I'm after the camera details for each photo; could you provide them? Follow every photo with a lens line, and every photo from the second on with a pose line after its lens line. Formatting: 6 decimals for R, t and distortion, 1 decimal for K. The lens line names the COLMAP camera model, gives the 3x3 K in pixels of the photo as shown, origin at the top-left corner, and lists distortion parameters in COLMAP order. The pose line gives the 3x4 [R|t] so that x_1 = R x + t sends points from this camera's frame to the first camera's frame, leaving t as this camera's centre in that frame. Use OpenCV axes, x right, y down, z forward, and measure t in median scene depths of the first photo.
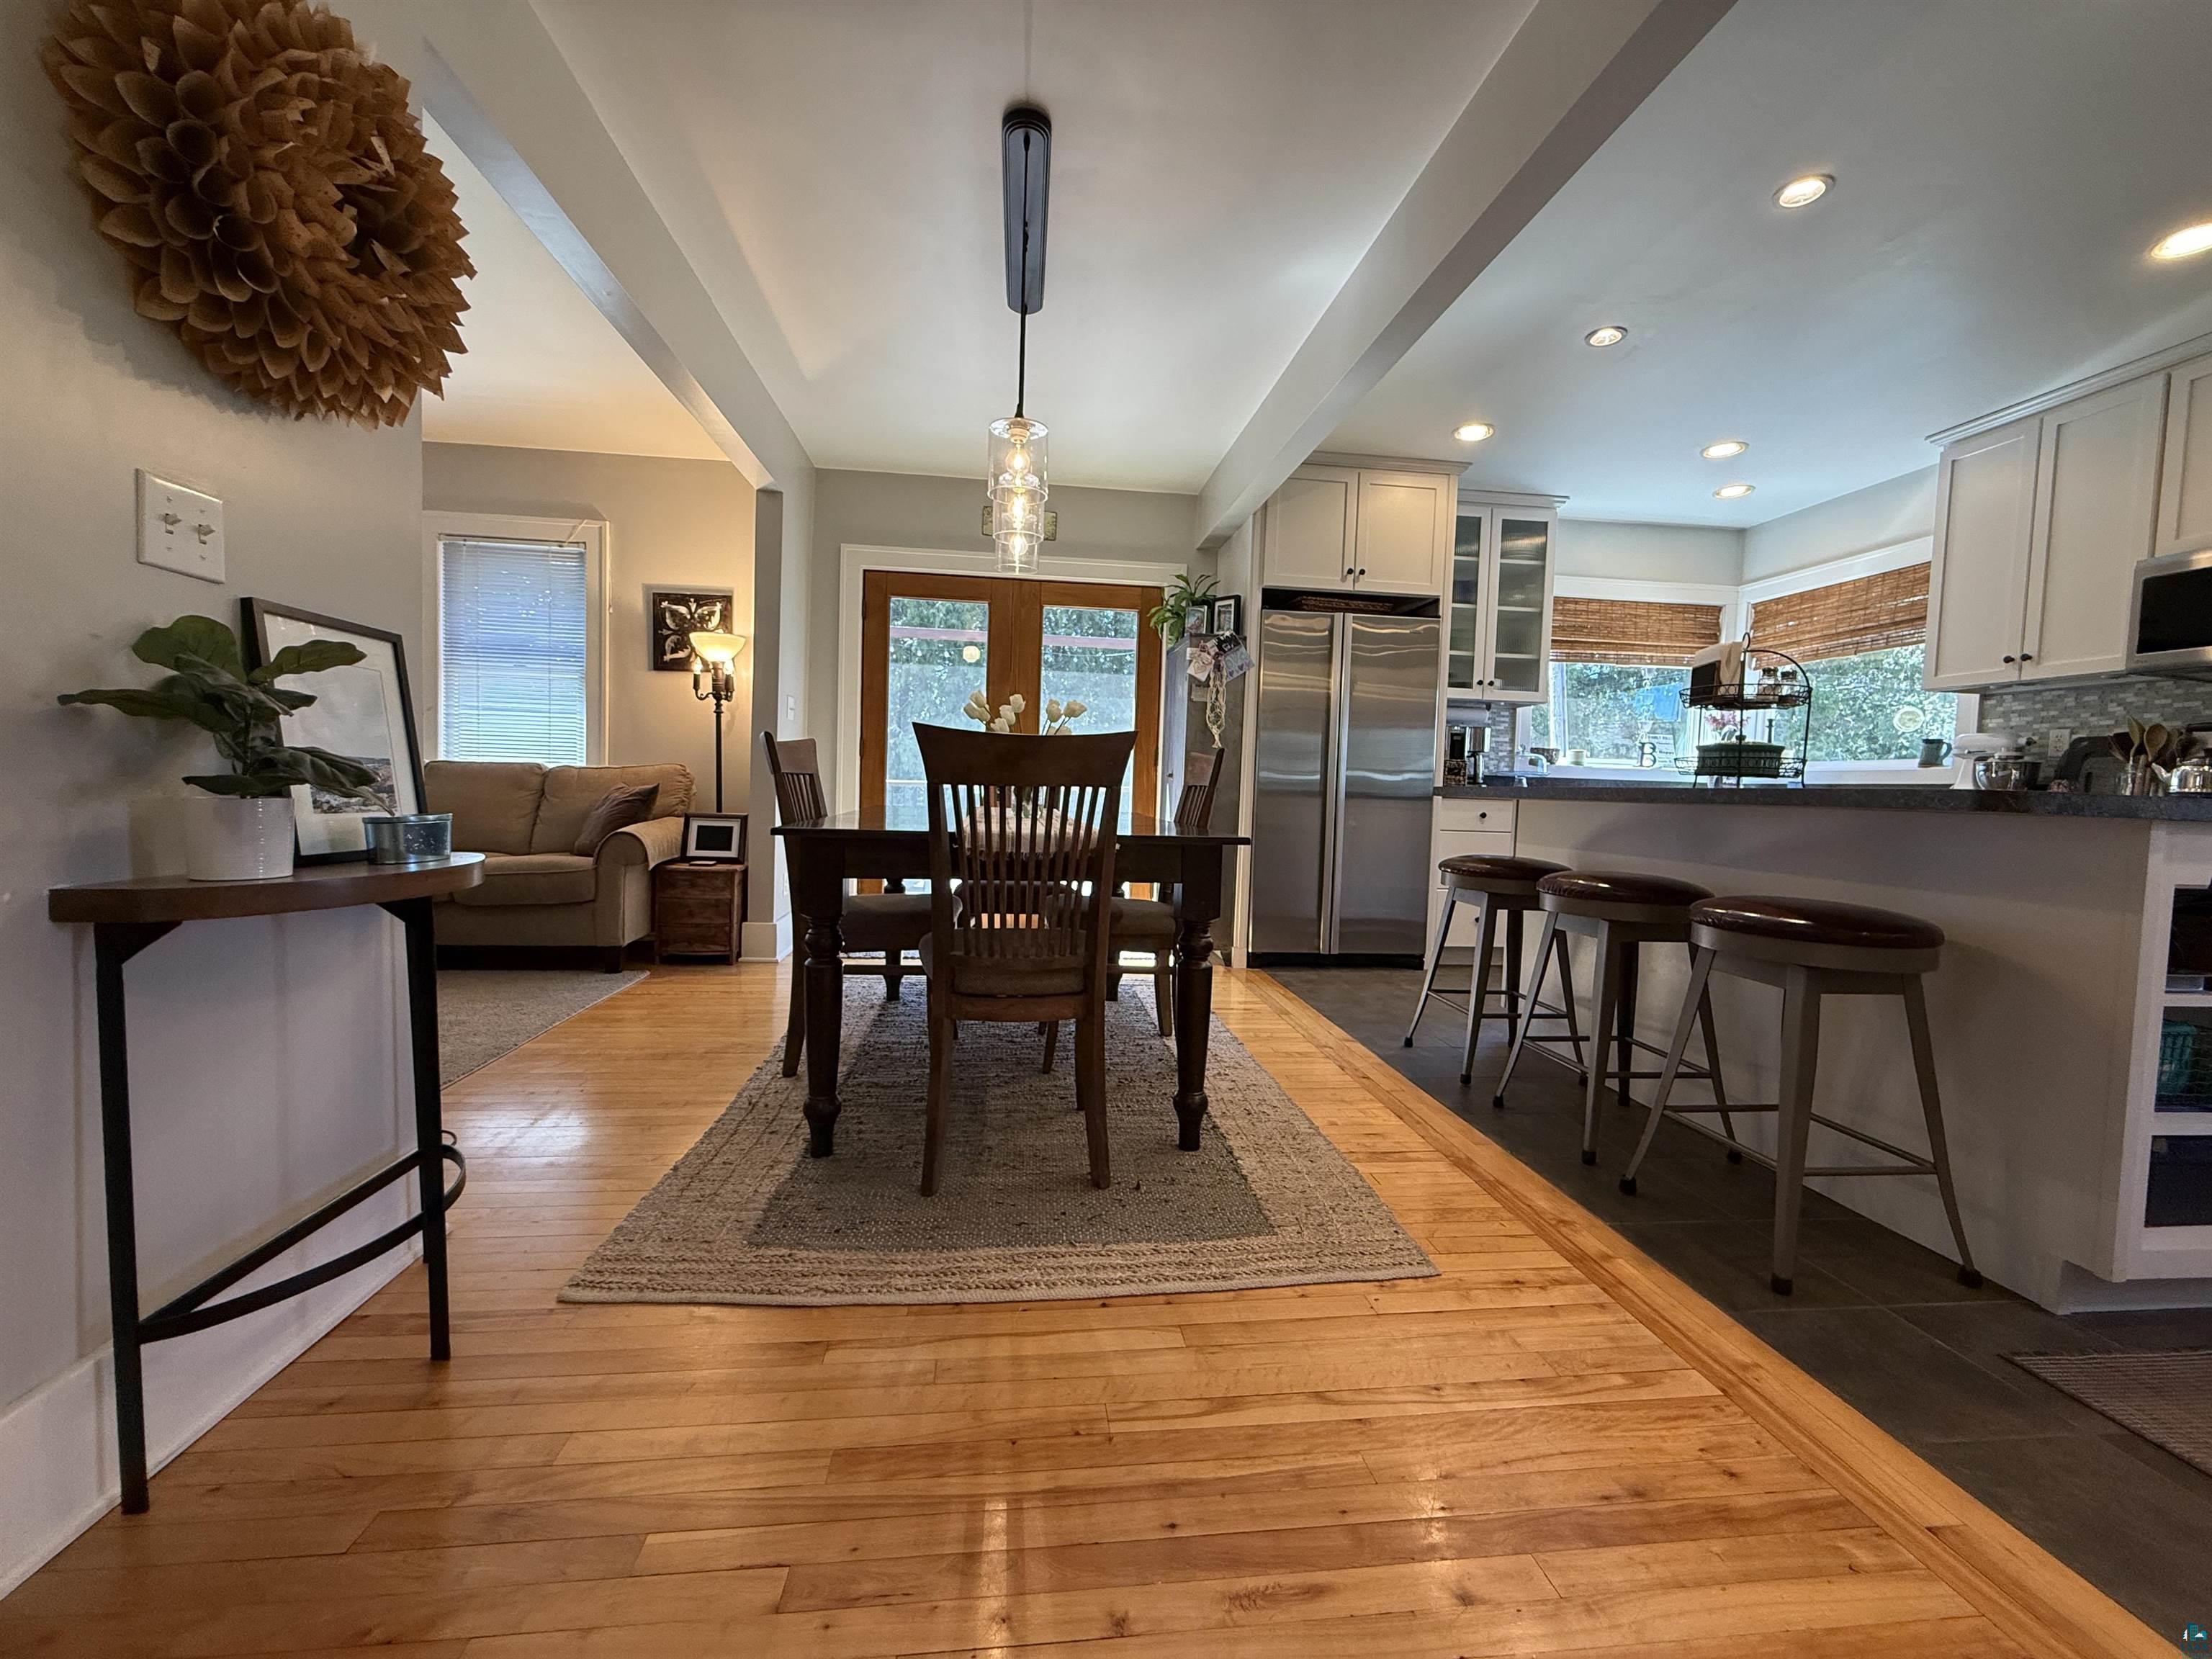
lens RADIAL K [[879.3, 0, 1099.1], [0, 879.3, 830.0], [0, 0, 1]] dist [-0.001224, 0.000057]
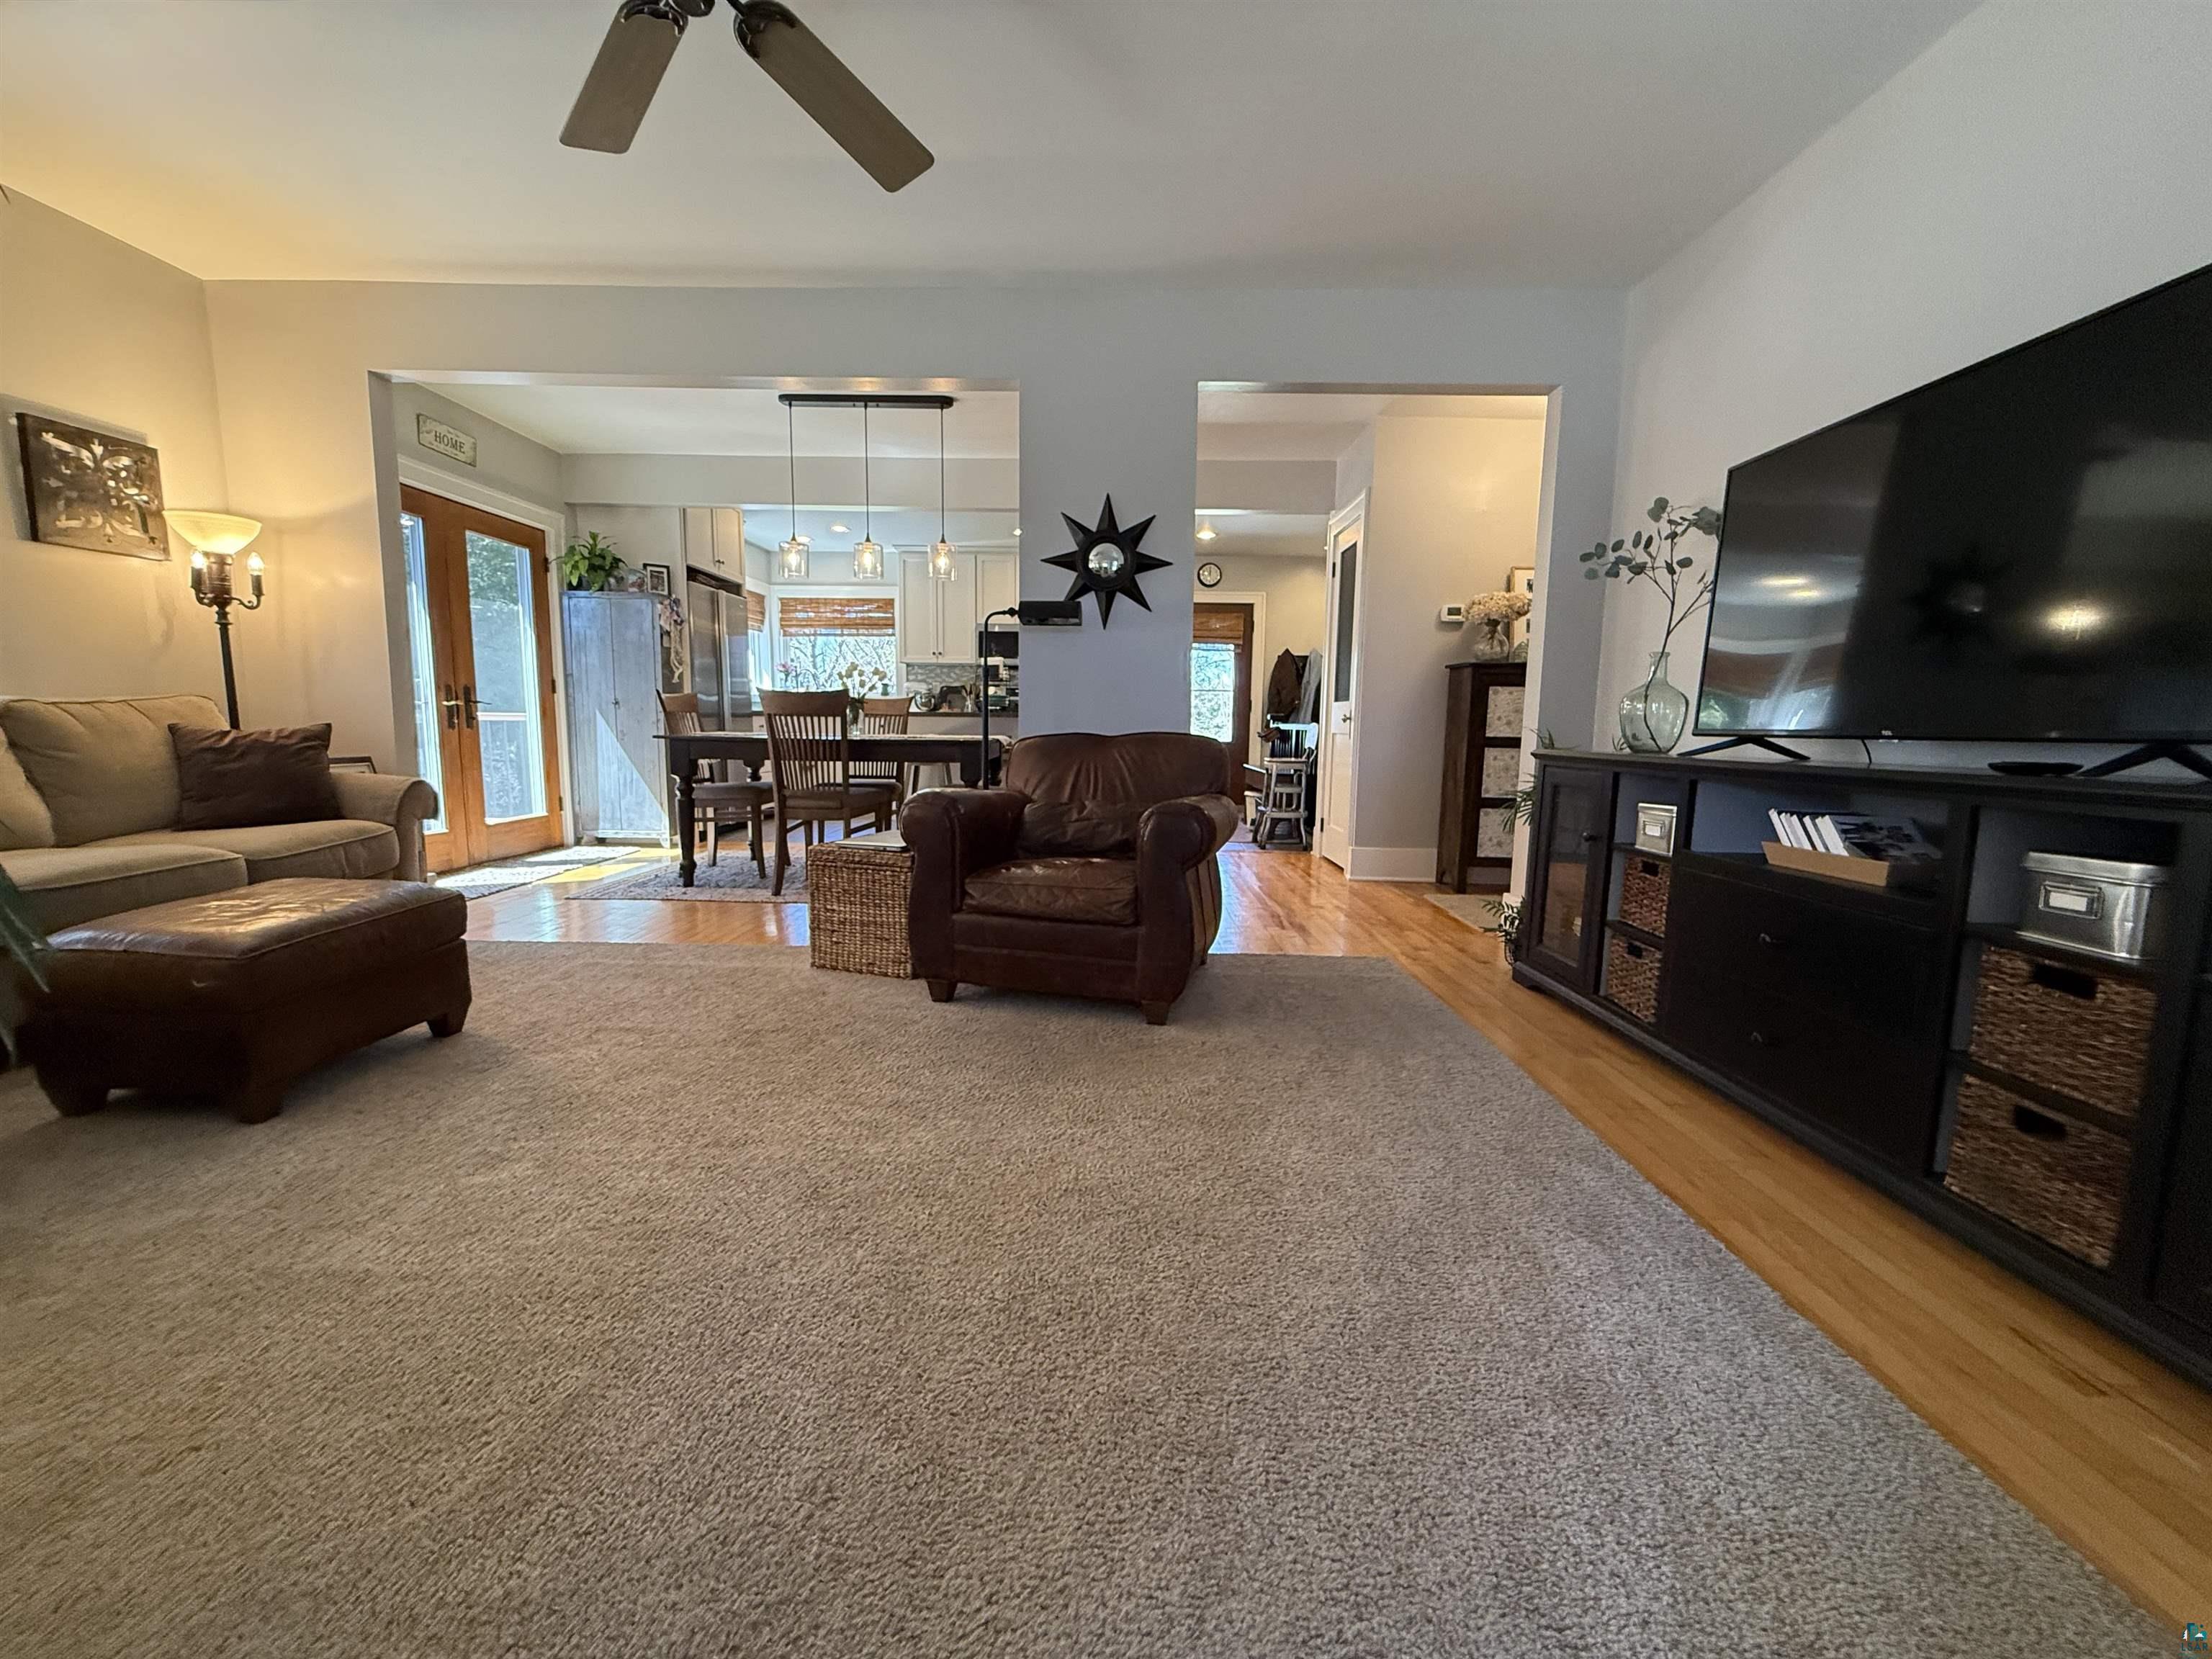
lens RADIAL K [[879.3, 0, 1103.8], [0, 879.3, 830.7], [0, 0, 1]] dist [-0.001224, 0.000057]
pose [[0.125843, -0.153144, 0.980158, -1.126585], [0.042371, 0.987941, 0.148920, -0.041591], [-0.991145, 0.022789, 0.130815, 0.183117]]
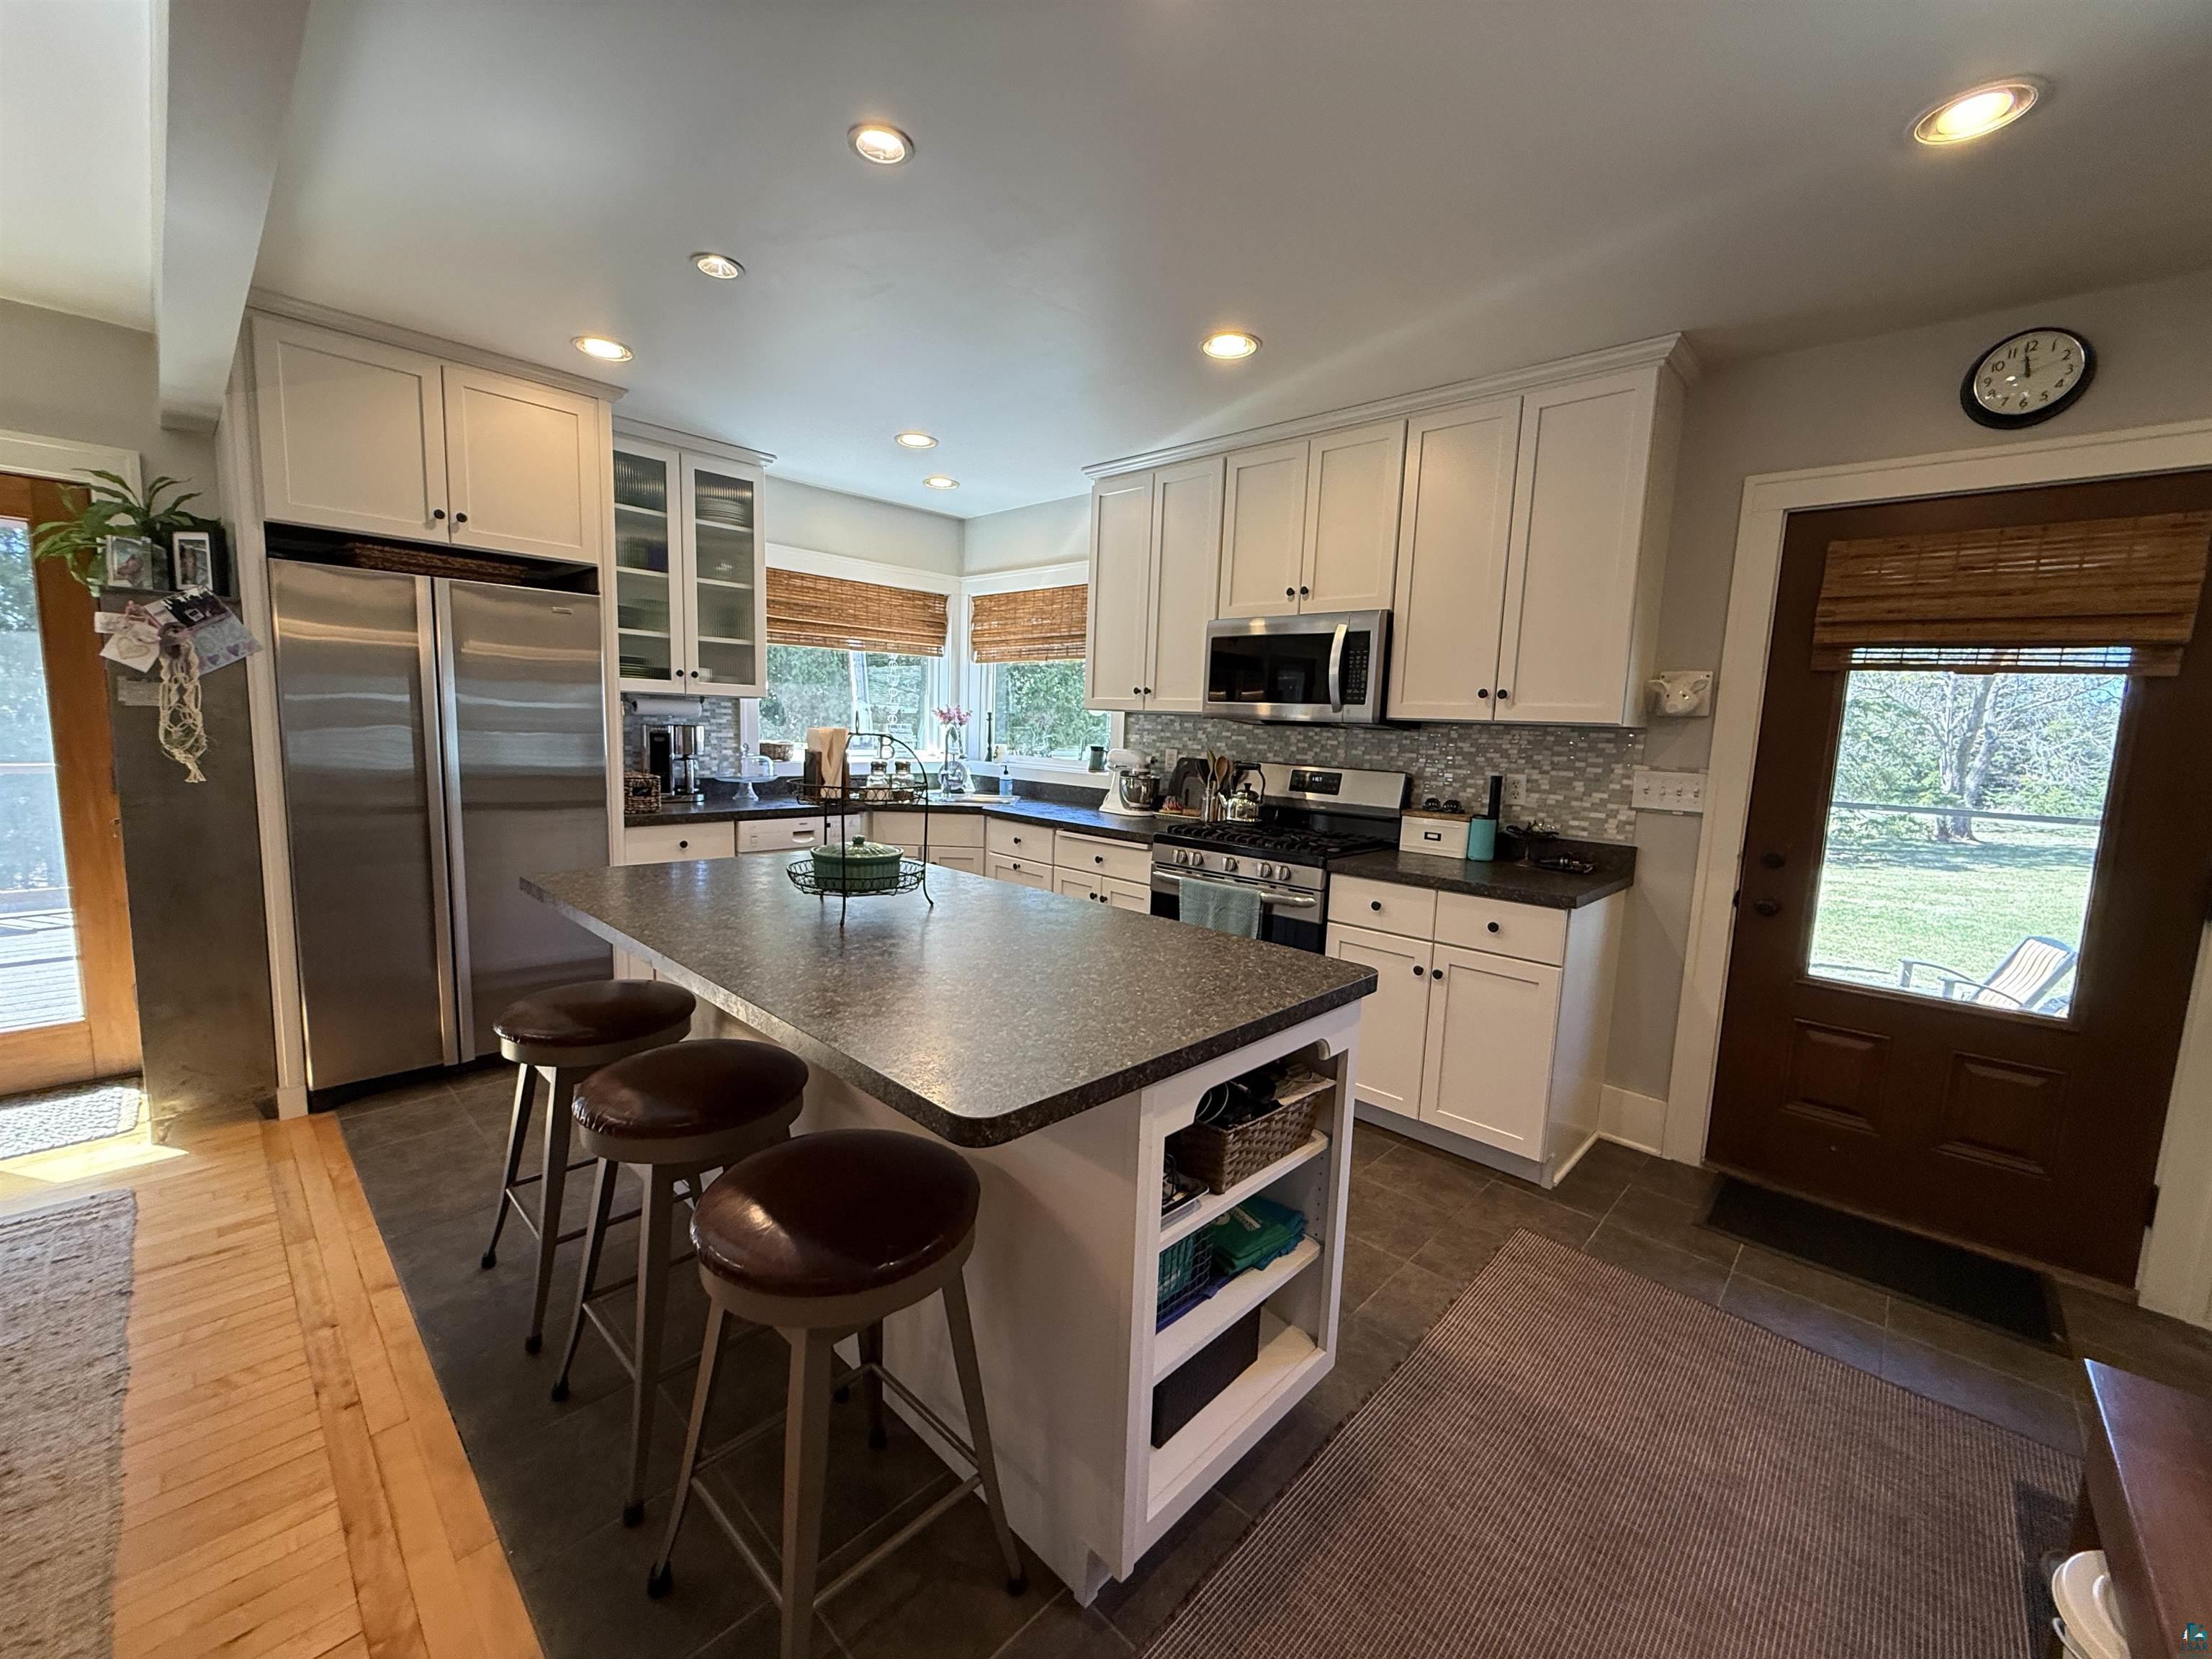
lens RADIAL K [[879.3, 0, 1100.5], [0, 879.3, 829.9], [0, 0, 1]] dist [-0.001224, 0.000057]
pose [[0.762819, -0.083987, 0.641134, 0.218067], [0.020059, 0.994125, 0.106361, -0.112809], [-0.646300, -0.068274, 0.760023, 0.135215]]
